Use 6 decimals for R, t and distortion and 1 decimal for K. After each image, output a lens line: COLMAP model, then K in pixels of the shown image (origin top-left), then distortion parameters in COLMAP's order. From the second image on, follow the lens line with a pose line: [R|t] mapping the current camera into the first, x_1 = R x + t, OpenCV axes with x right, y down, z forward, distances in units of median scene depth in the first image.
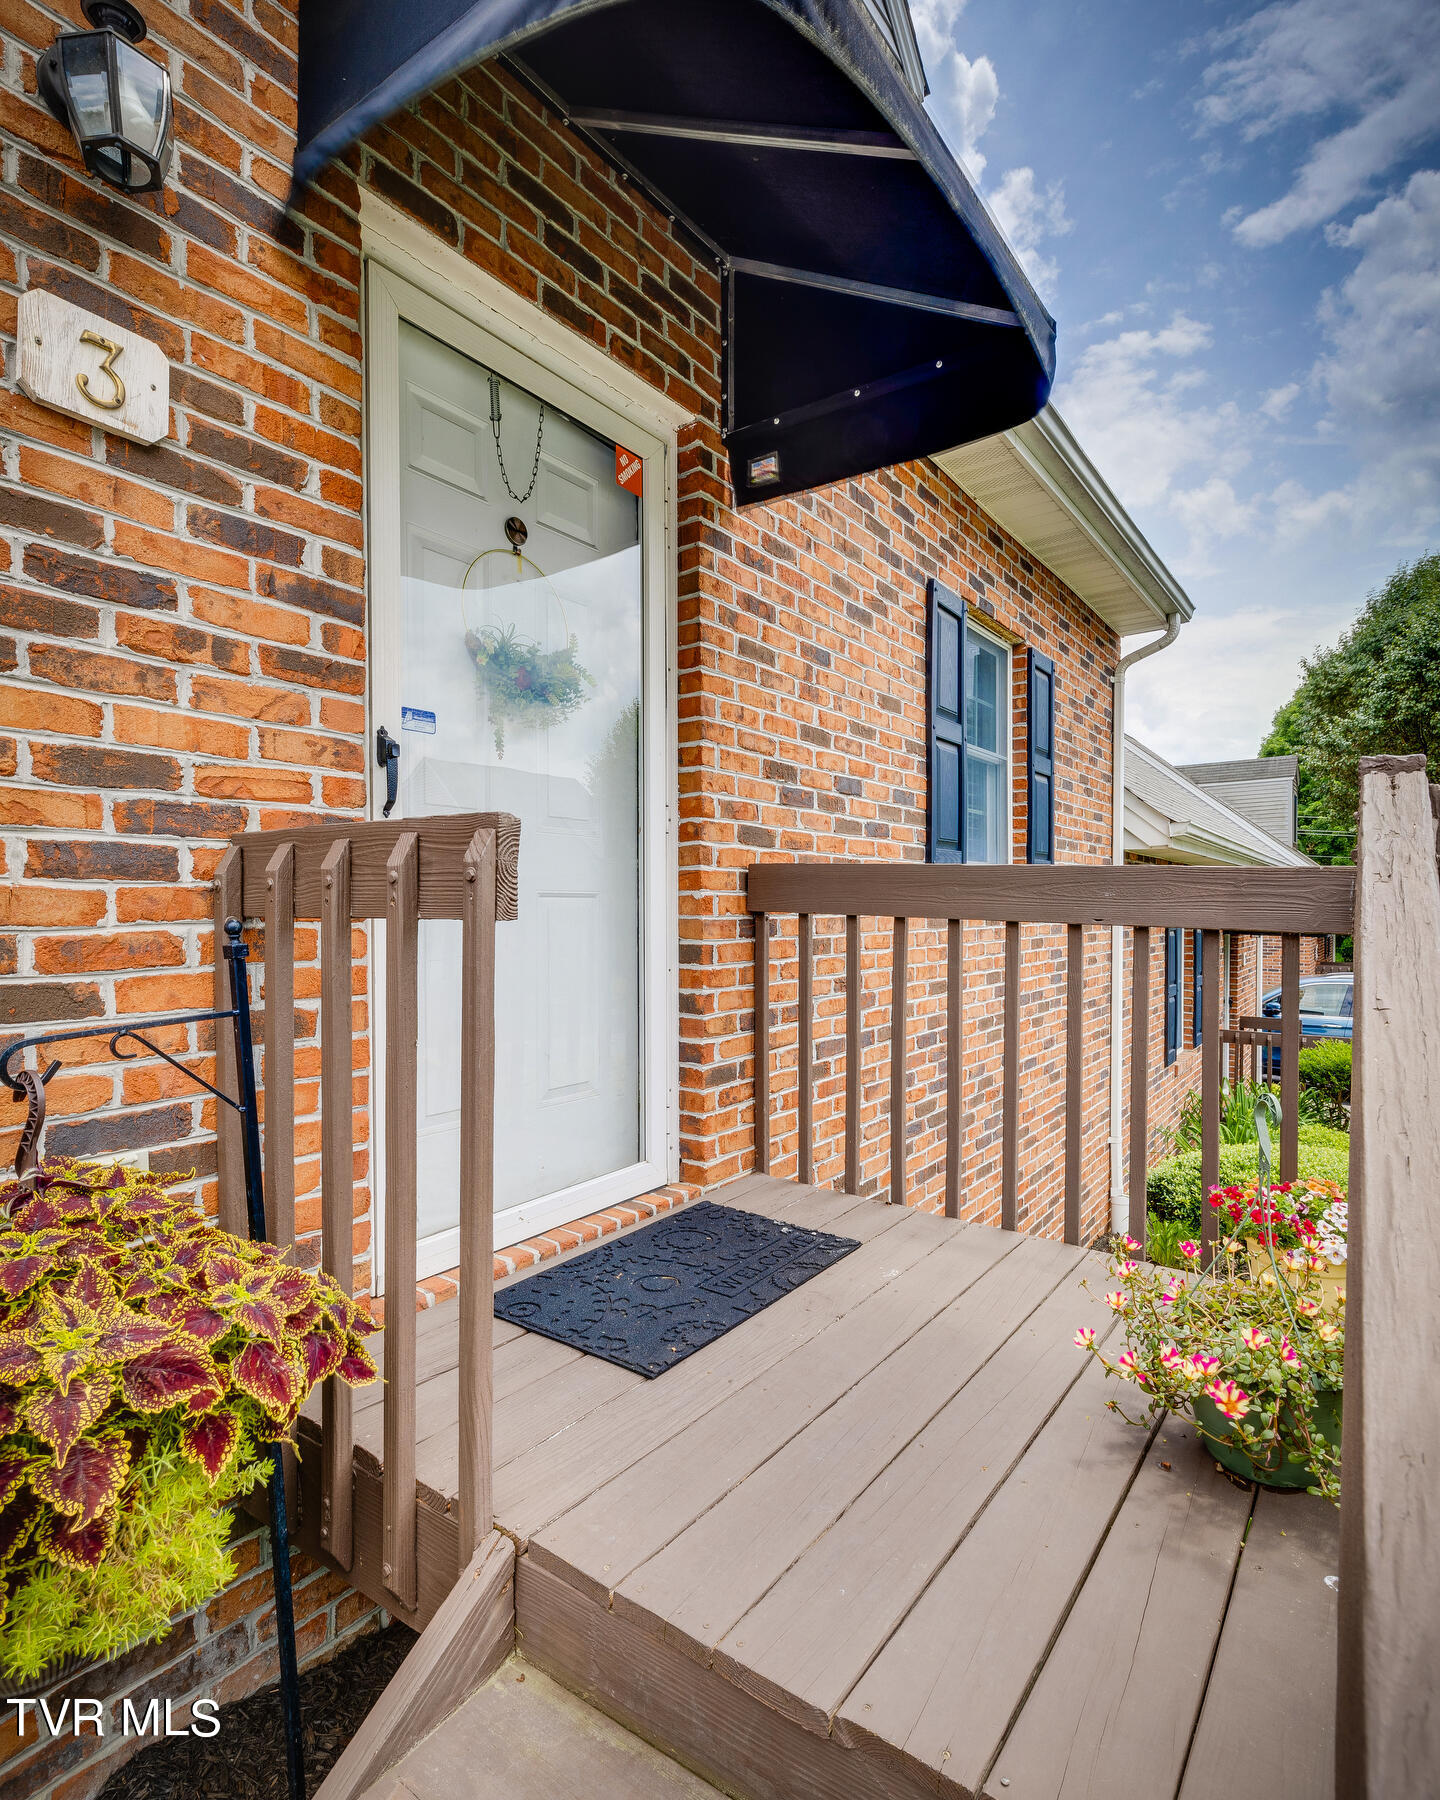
lens RADIAL K [[927.2, 0, 723.6], [0, 927.2, 909.8], [0, 0, 1]] dist [0.002862, 0.000496]
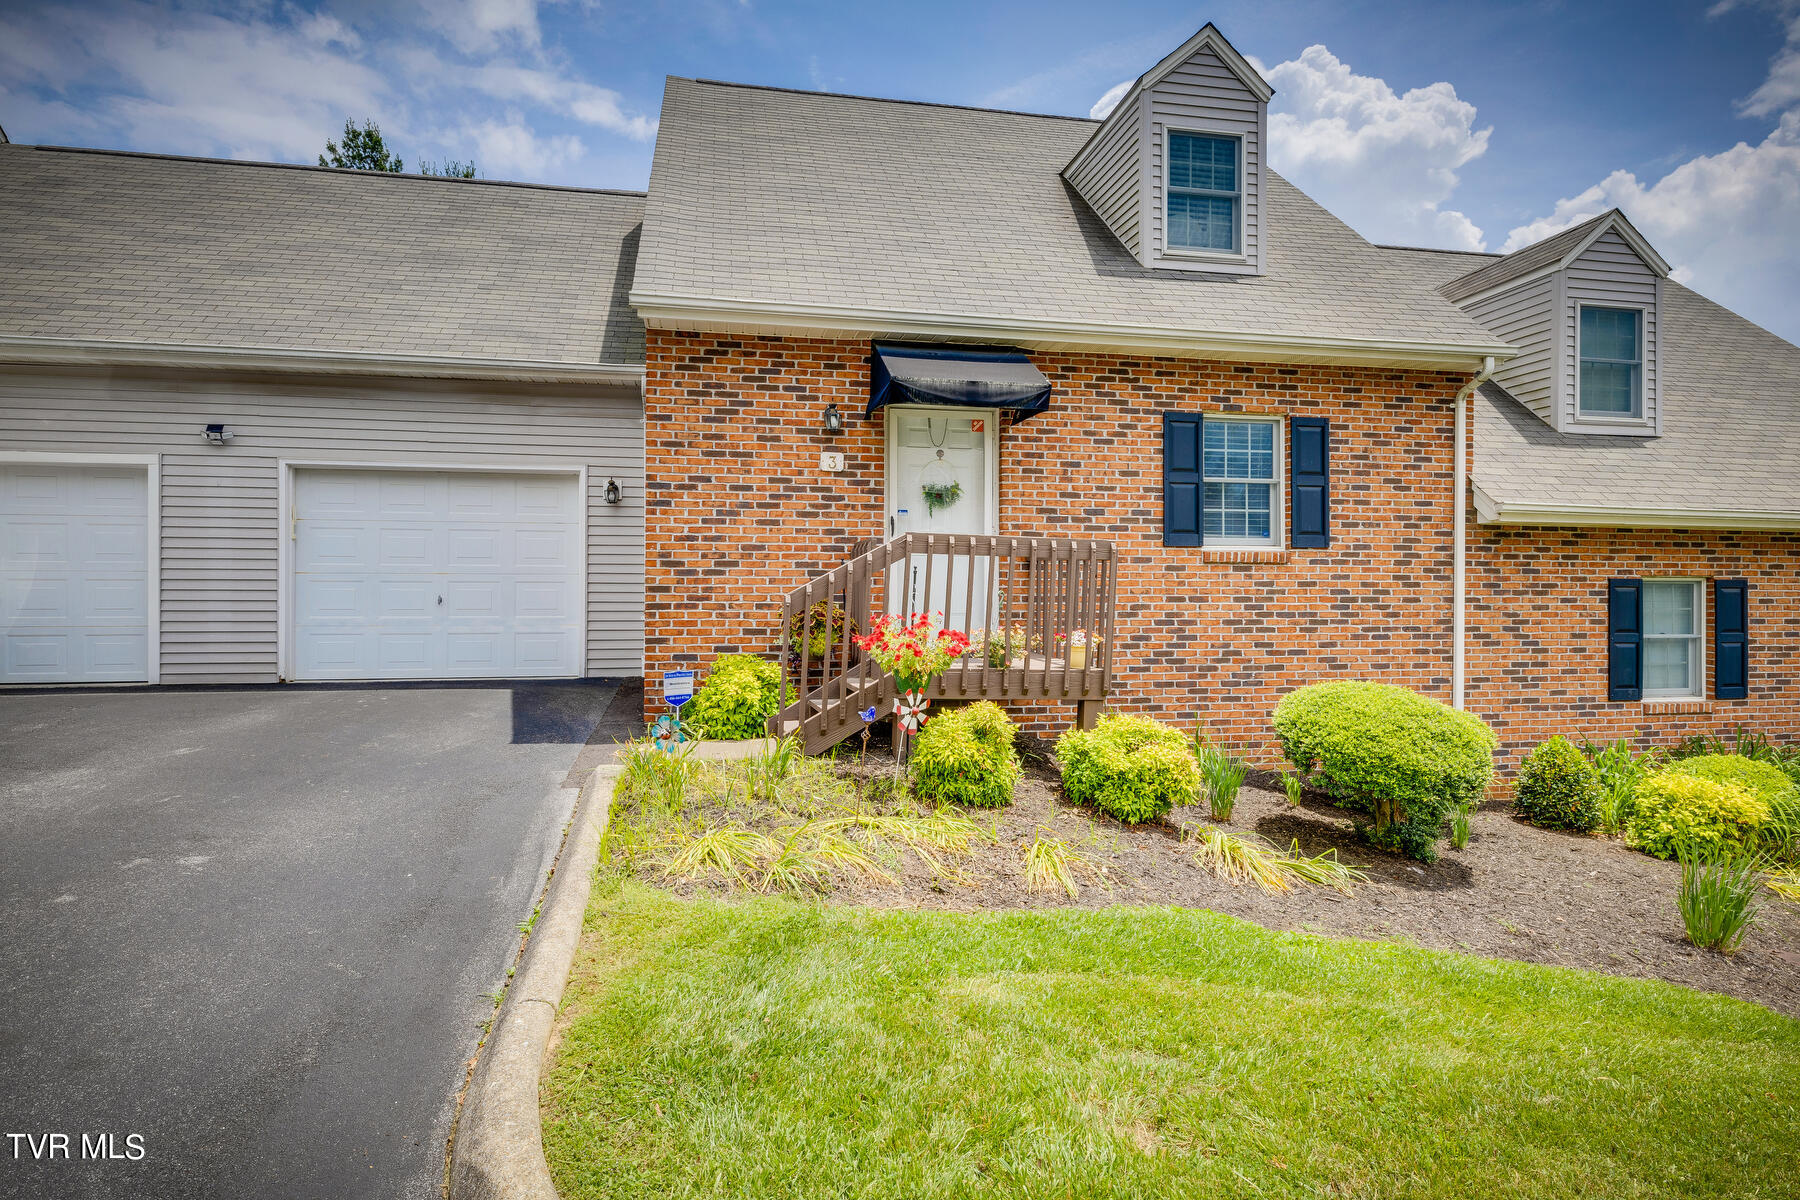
lens RADIAL K [[989.9, 0, 897.9], [0, 989.9, 598.7], [0, 0, 1]] dist [-0.000761, -0.000089]
pose [[0.734434, -0.001686, -0.678678, 1.923911], [-0.005795, 0.999945, -0.008755, 0.157234], [0.678655, 0.010363, 0.734384, -1.630621]]
